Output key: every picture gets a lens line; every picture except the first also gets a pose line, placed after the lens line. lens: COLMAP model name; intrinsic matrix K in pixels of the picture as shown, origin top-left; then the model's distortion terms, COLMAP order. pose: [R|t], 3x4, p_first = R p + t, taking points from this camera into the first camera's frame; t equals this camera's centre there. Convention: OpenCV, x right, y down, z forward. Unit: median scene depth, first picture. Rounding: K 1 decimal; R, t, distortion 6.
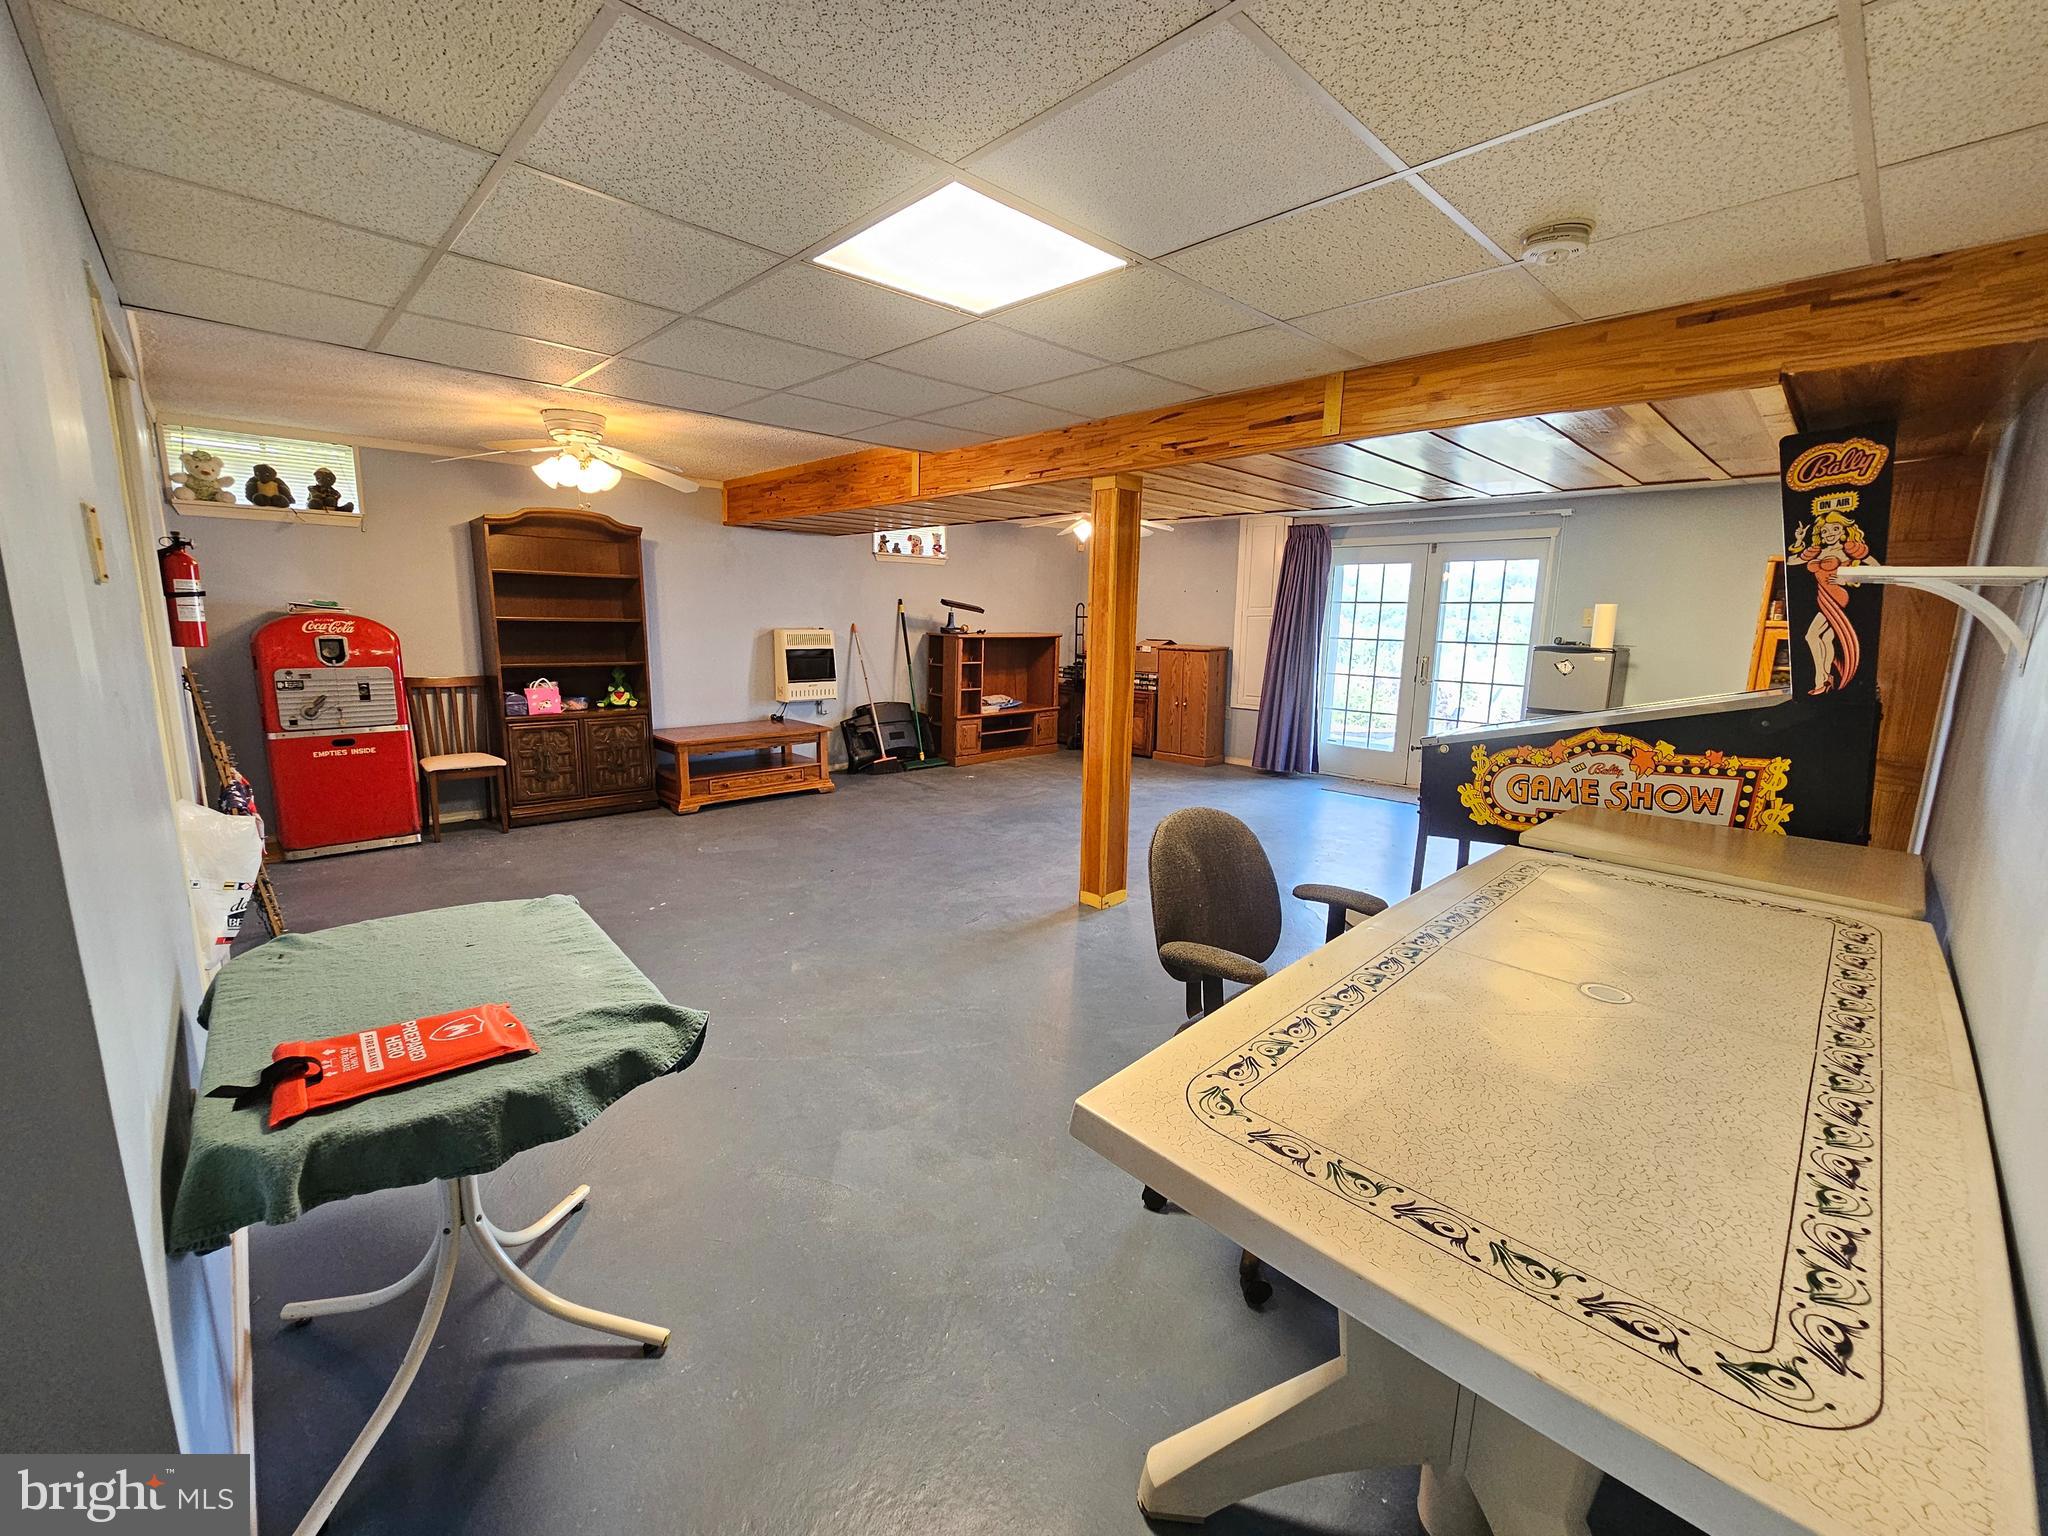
lens RADIAL K [[837.3, 0, 1023.5], [0, 837.3, 763.2], [0, 0, 1]] dist [-0.003582, 0.000726]
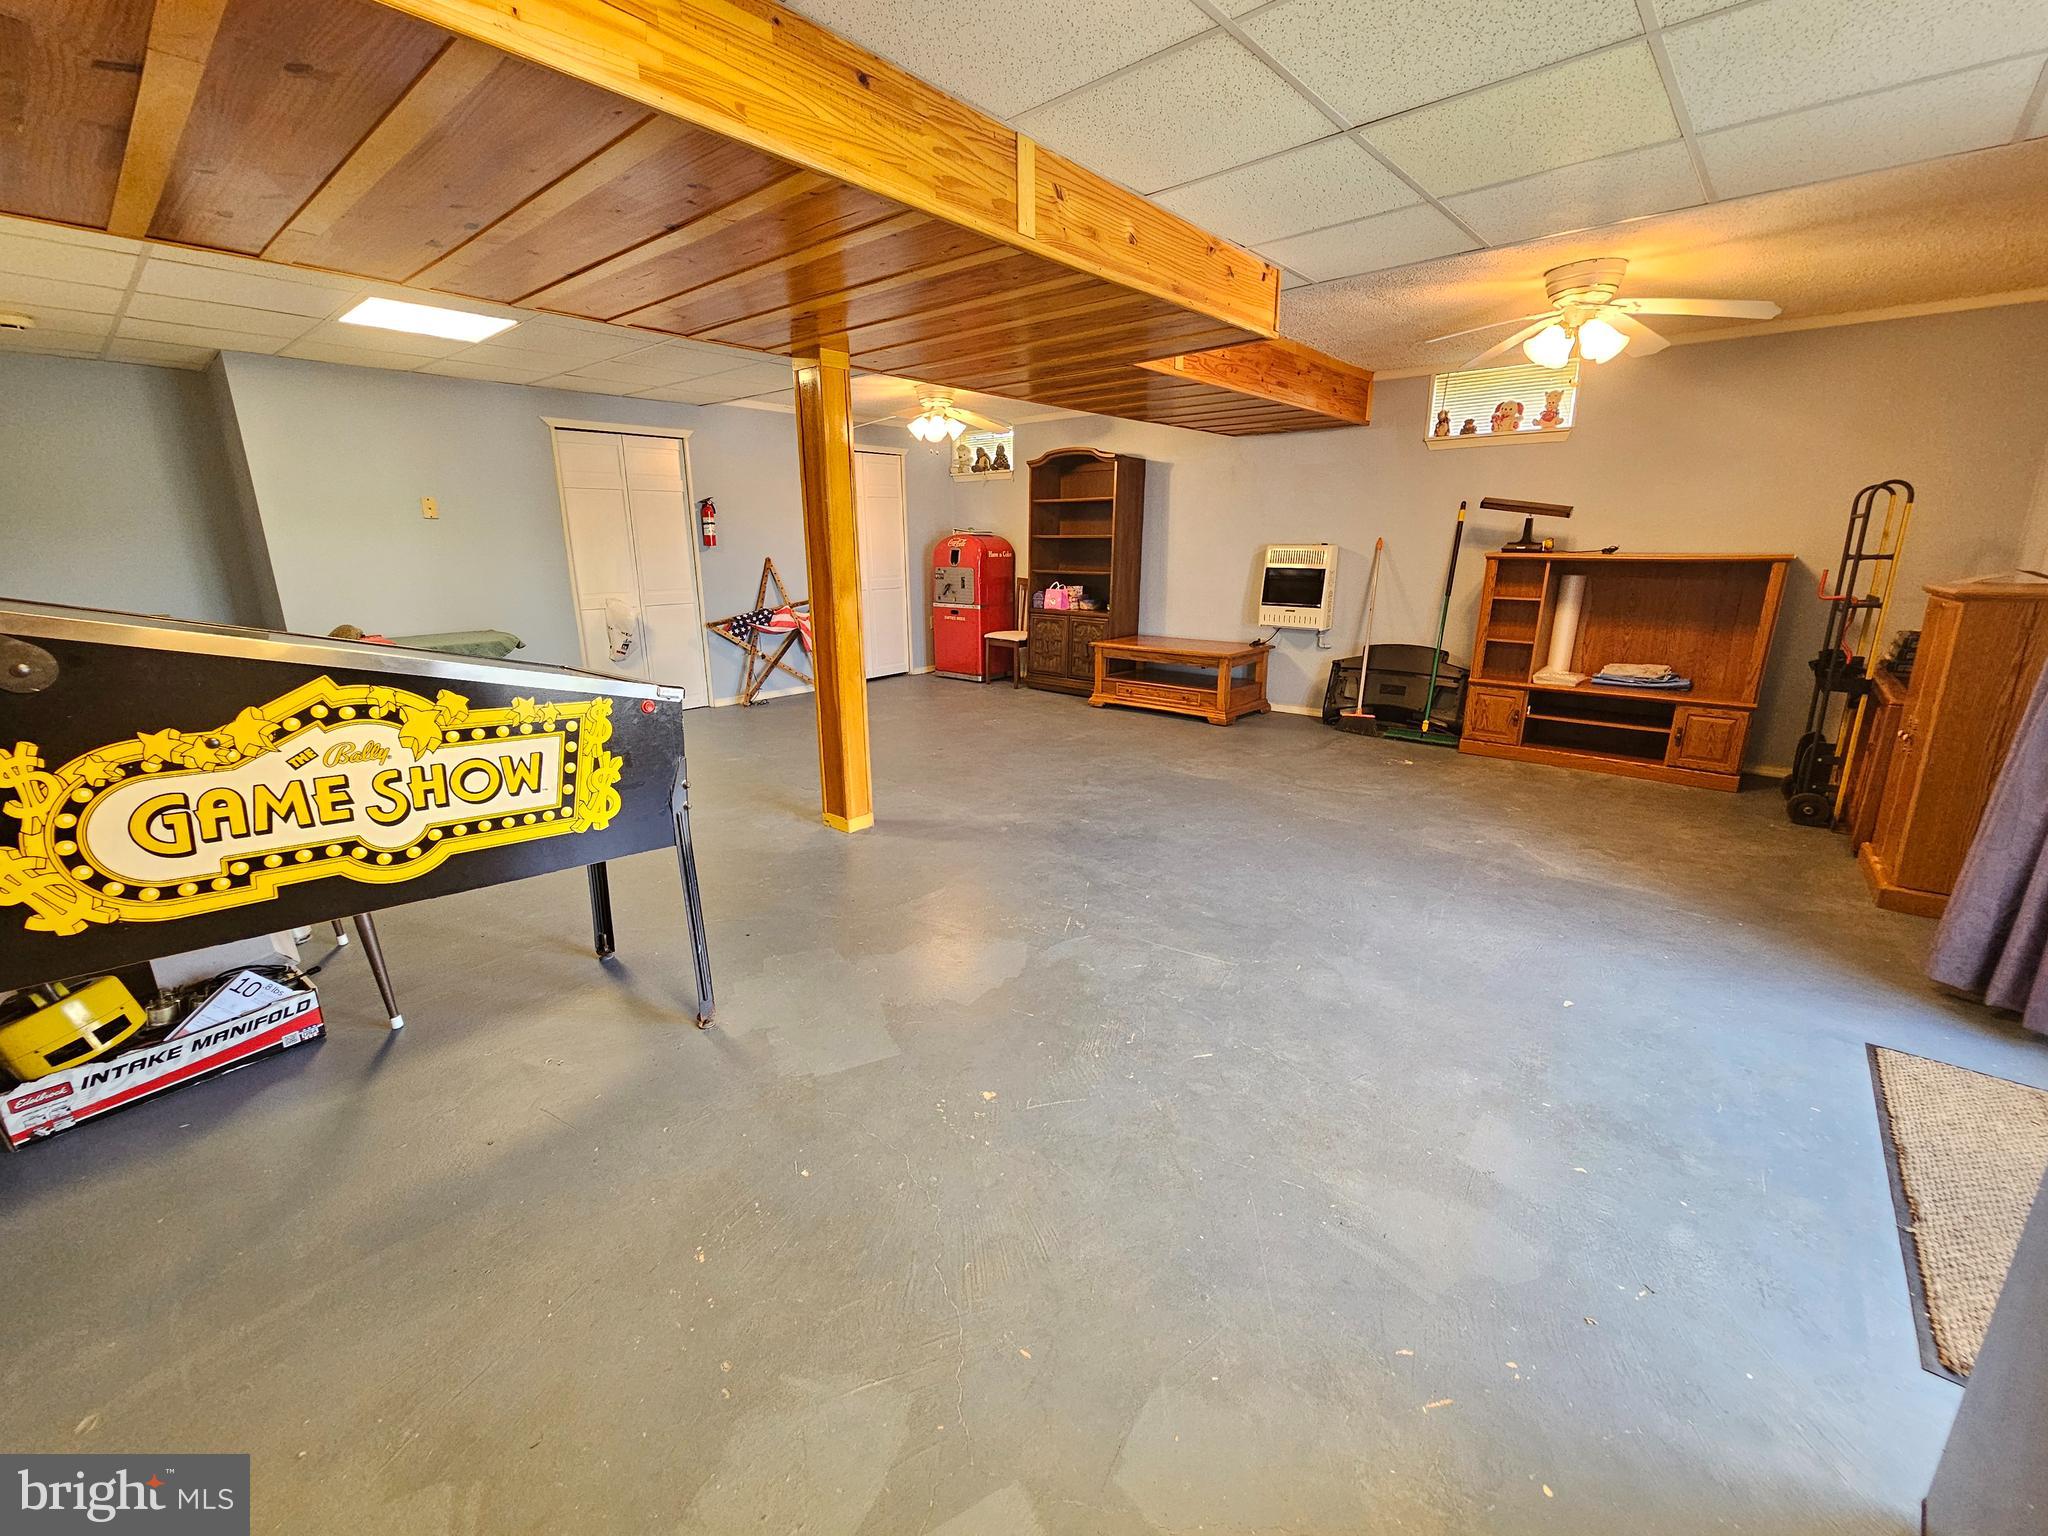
lens RADIAL K [[837.3, 0, 1025.5], [0, 837.3, 766.3], [0, 0, 1]] dist [-0.003582, 0.000726]
pose [[0.092213, 0.241953, -0.965896, 0.620426], [-0.169120, 0.959741, 0.224266, -0.088451], [0.981272, 0.142672, 0.129420, 0.655548]]
